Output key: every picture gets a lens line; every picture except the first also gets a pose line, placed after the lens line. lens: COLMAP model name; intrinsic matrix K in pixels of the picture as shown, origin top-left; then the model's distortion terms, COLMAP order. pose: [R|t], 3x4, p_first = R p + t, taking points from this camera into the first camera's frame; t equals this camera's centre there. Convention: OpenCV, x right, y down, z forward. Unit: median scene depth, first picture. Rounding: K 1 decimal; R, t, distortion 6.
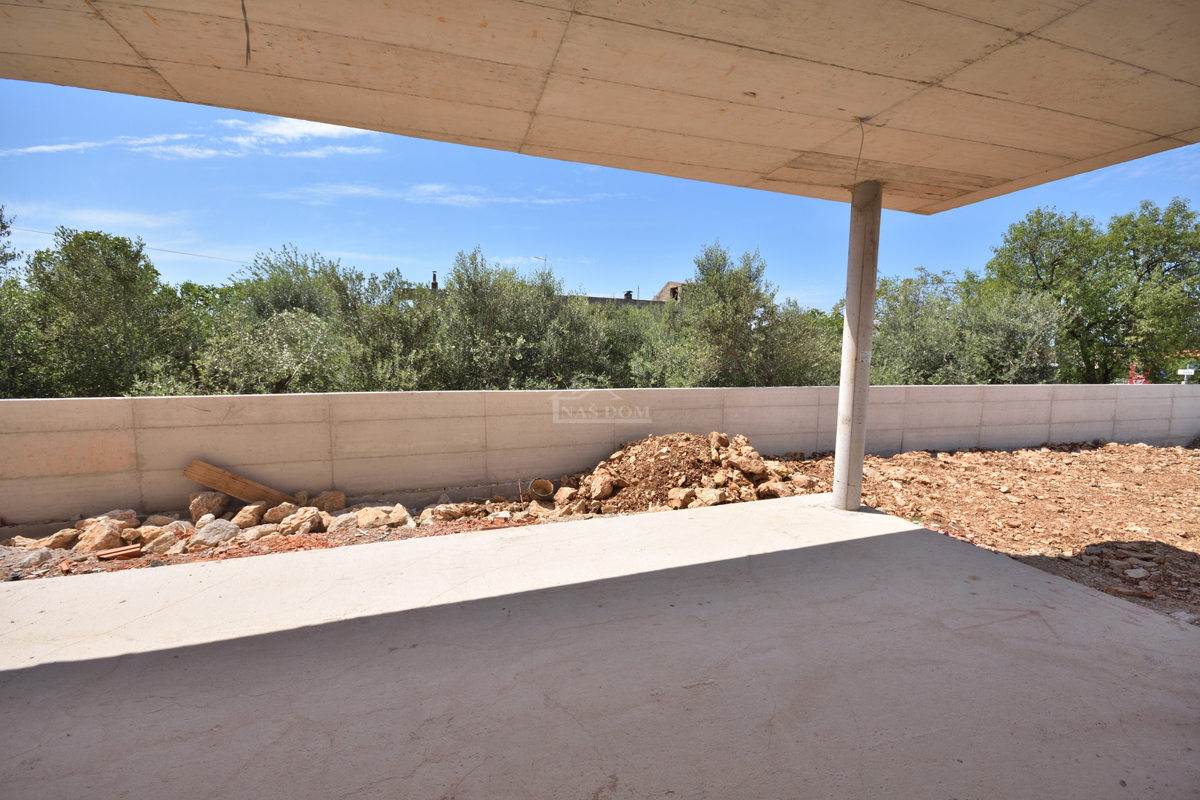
lens RADIAL K [[526.7, 0, 603.4], [0, 526.7, 408.9], [0, 0, 1]] dist [0.000857, -0.003541]
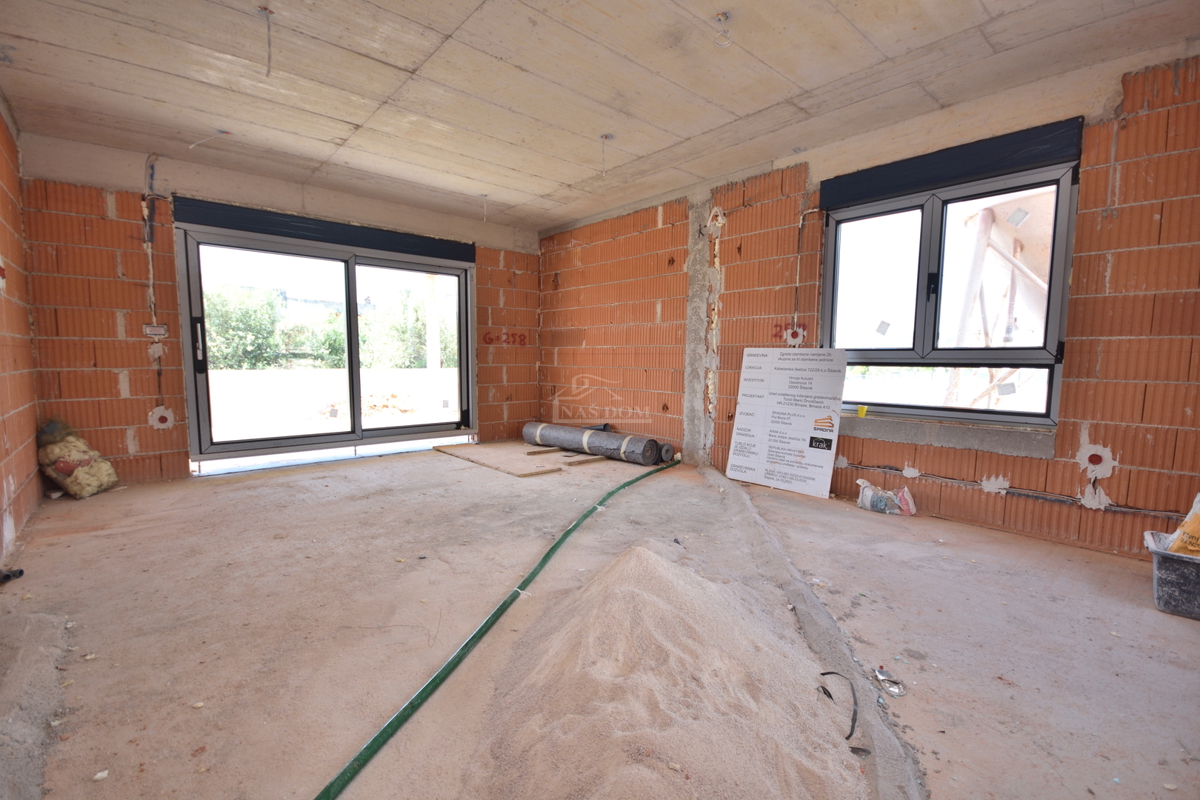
lens RADIAL K [[526.7, 0, 610.3], [0, 526.7, 411.4], [0, 0, 1]] dist [0.000857, -0.003541]
pose [[0.904002, -0.050242, 0.424565, 0.133712], [0.051321, 0.998643, 0.008900, 0.134120], [-0.424436, 0.013743, 0.905354, -0.873184]]
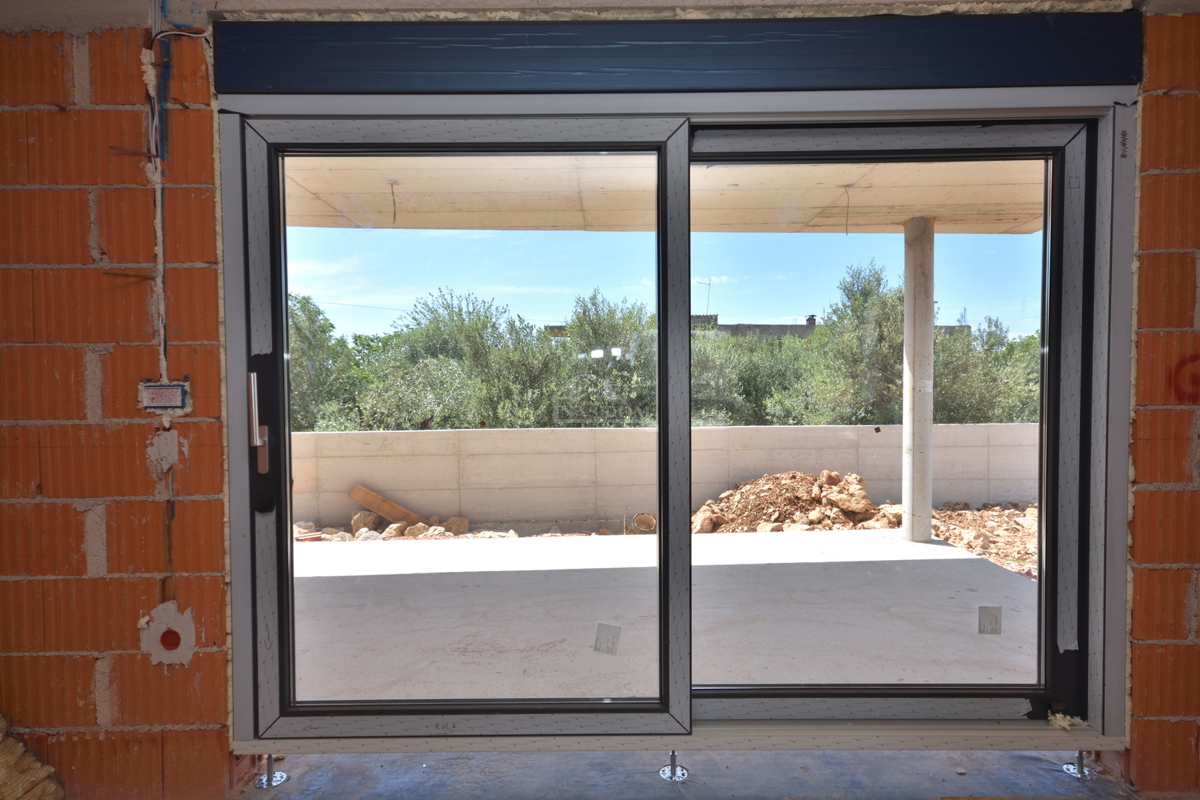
lens RADIAL K [[656.7, 0, 602.1], [0, 656.7, 407.4], [0, 0, 1]] dist [0.001248, 0.001611]
pose [[0.954205, -0.013707, -0.298839, 0.186683], [-0.011589, 0.996506, -0.082711, 0.034245], [0.298929, 0.082387, 0.950712, -0.243477]]
